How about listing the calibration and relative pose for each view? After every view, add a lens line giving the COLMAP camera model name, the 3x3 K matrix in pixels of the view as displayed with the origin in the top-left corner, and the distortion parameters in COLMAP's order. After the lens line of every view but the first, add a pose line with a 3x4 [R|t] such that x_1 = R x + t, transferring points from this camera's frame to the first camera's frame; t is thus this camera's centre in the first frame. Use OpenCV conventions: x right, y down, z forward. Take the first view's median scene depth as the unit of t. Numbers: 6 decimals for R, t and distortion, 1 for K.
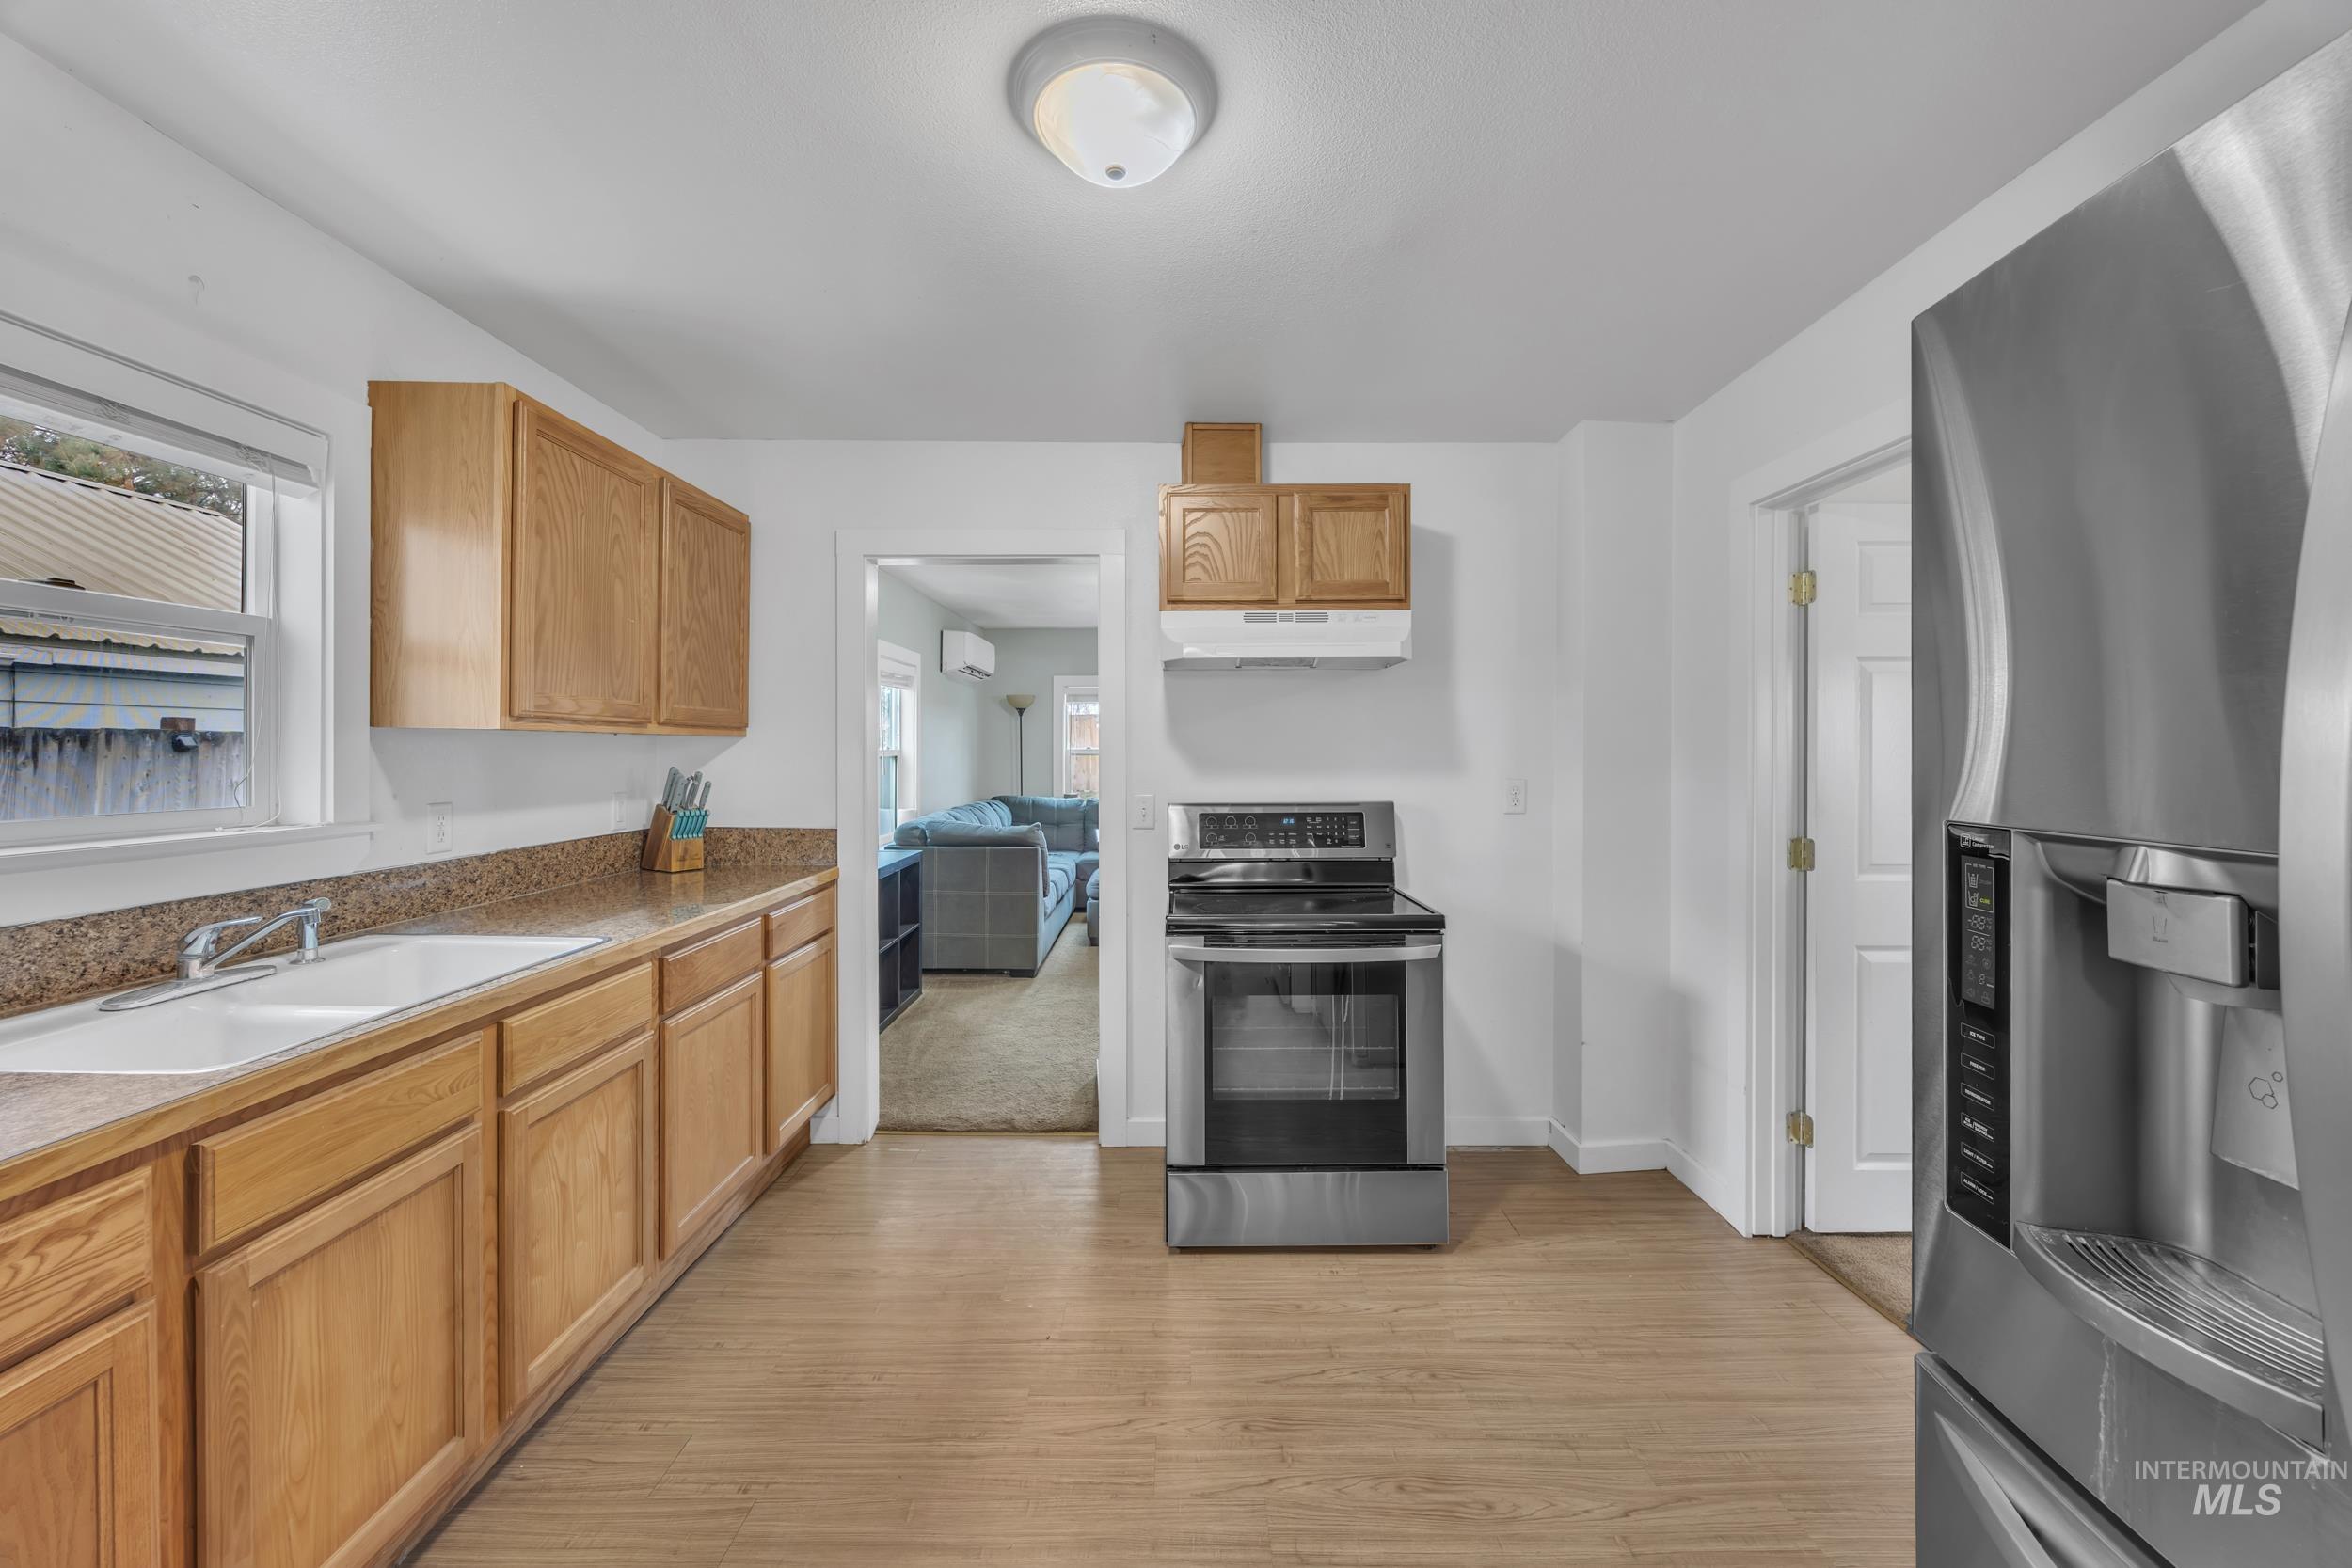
lens RADIAL K [[928.5, 0, 1185.1], [0, 928.5, 746.9], [0, 0, 1]] dist [-0.001022, -0.000199]
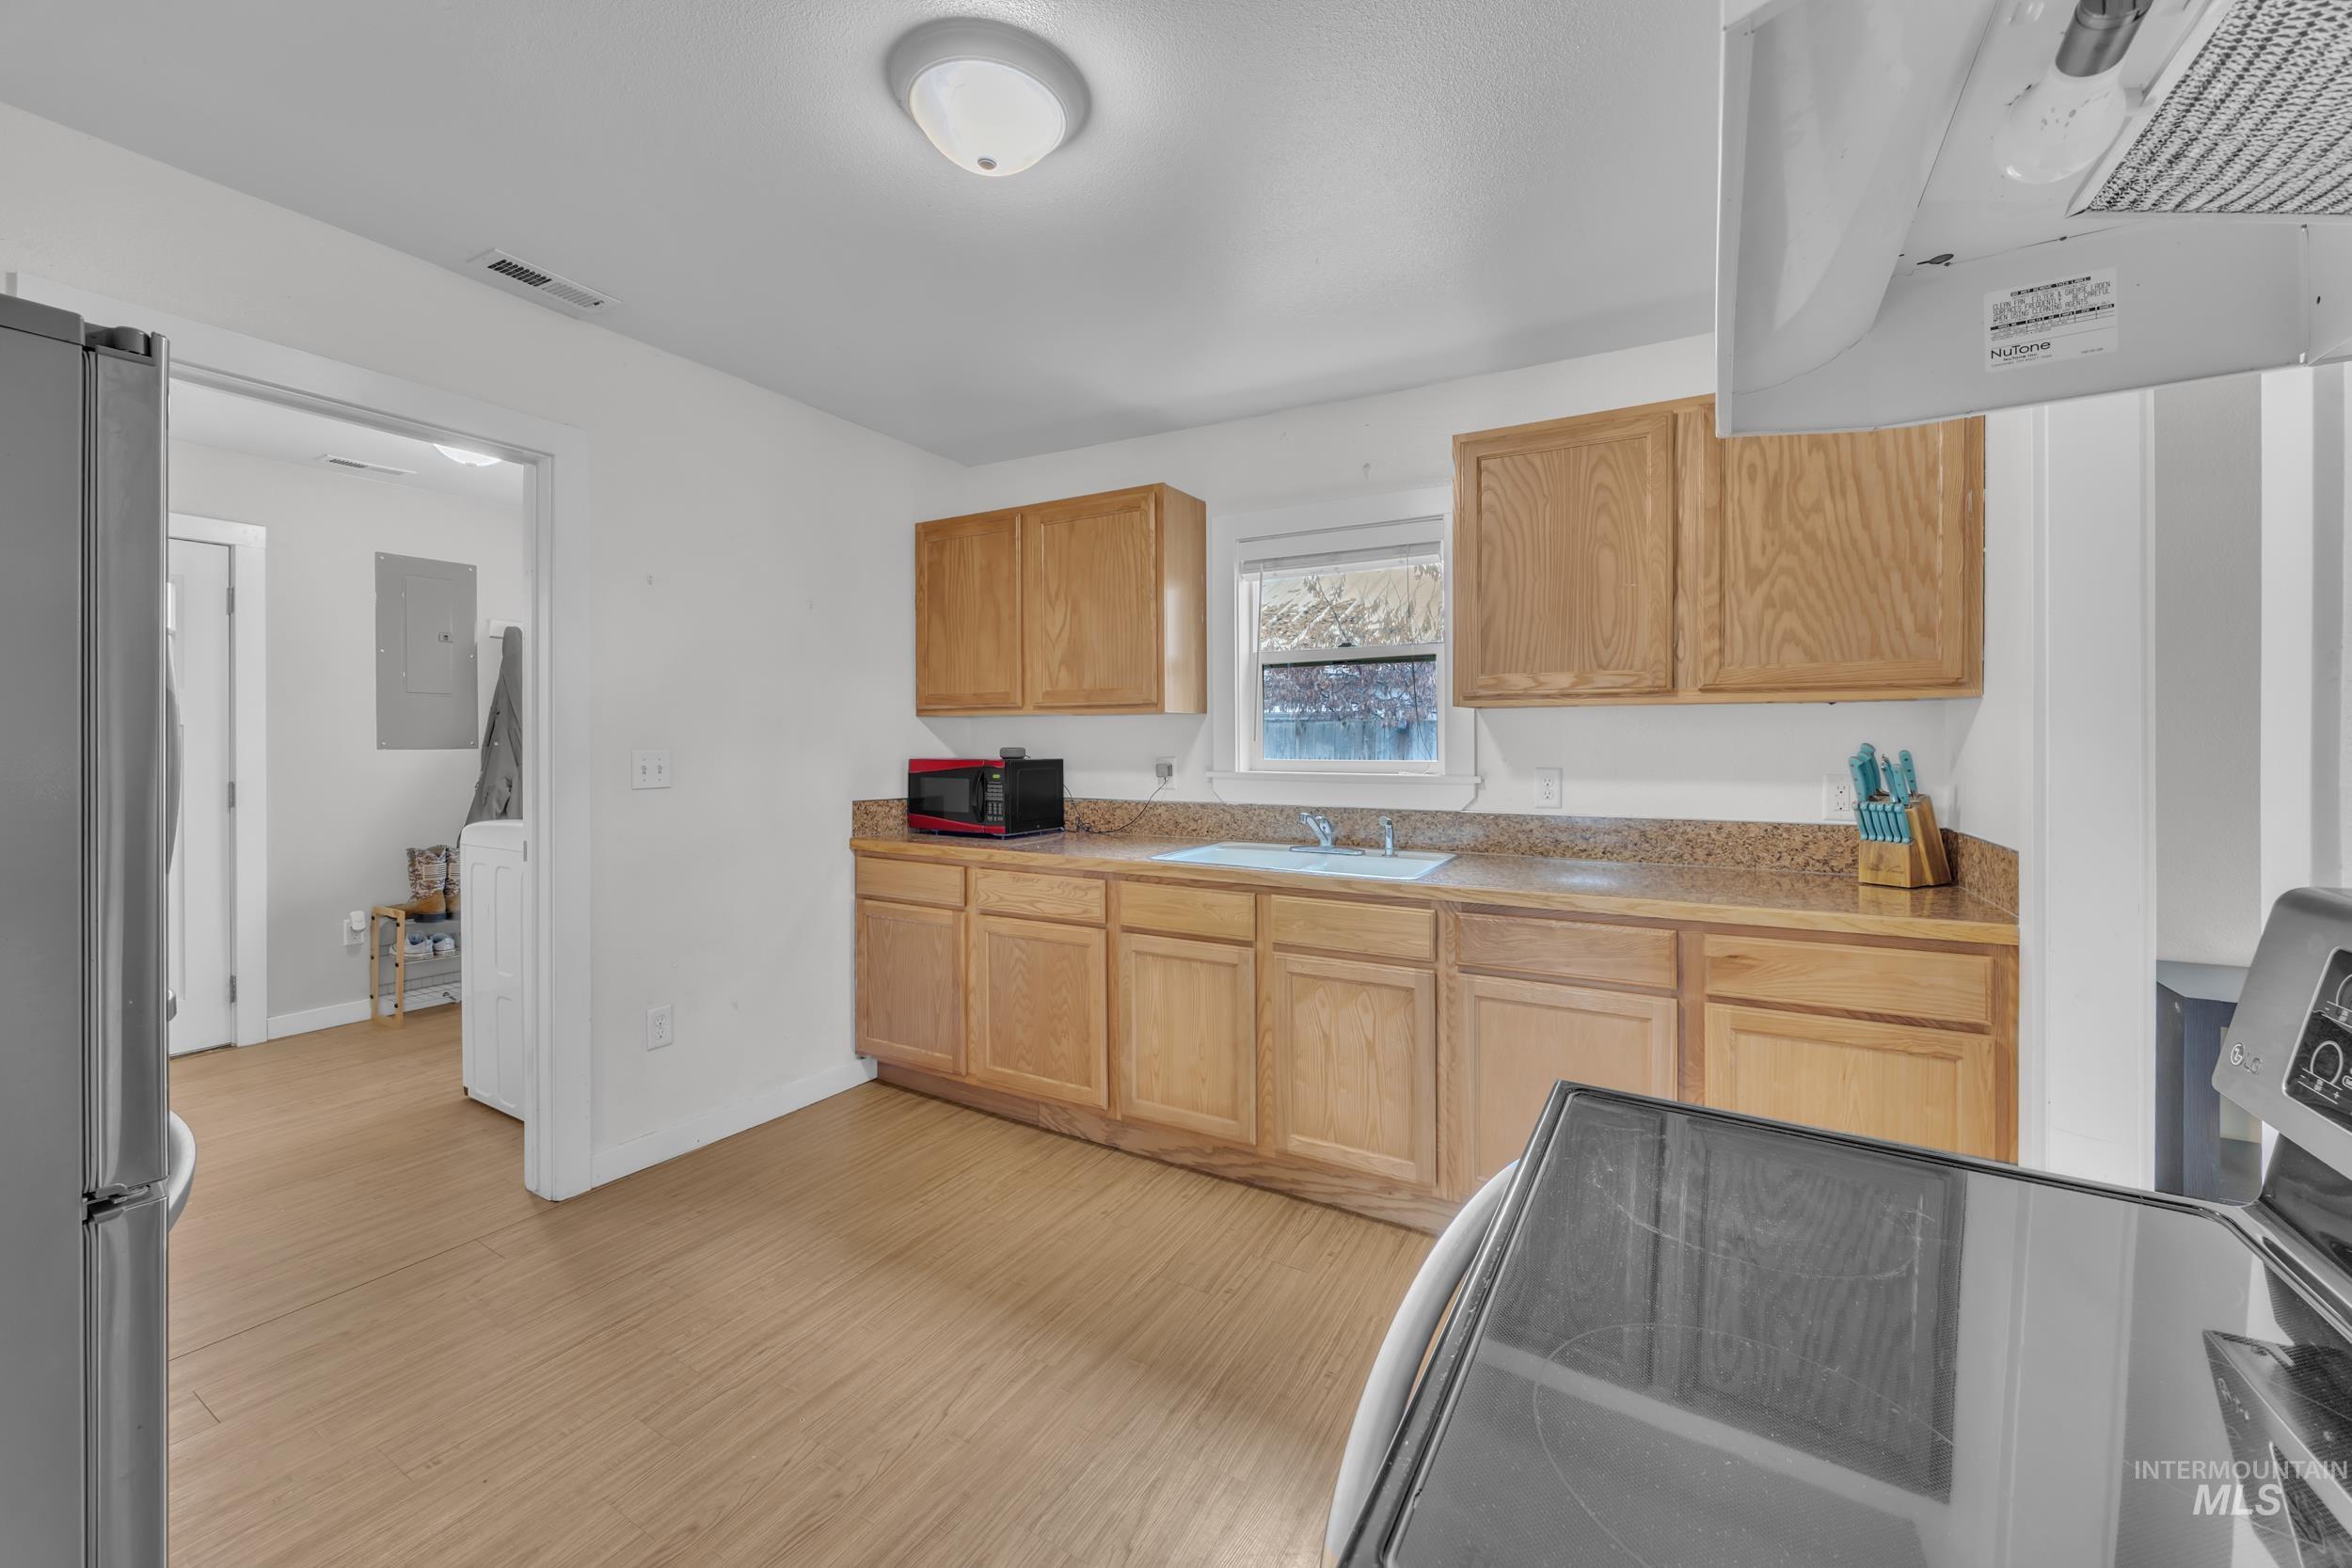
lens RADIAL K [[928.5, 0, 1185.1], [0, 928.5, 746.9], [0, 0, 1]] dist [-0.001022, -0.000199]
pose [[-0.509491, -0.002764, -0.860472, 0.372594], [-0.001383, 0.999996, -0.002393, 0.026634], [0.860475, -0.000029, -0.509493, 0.895975]]
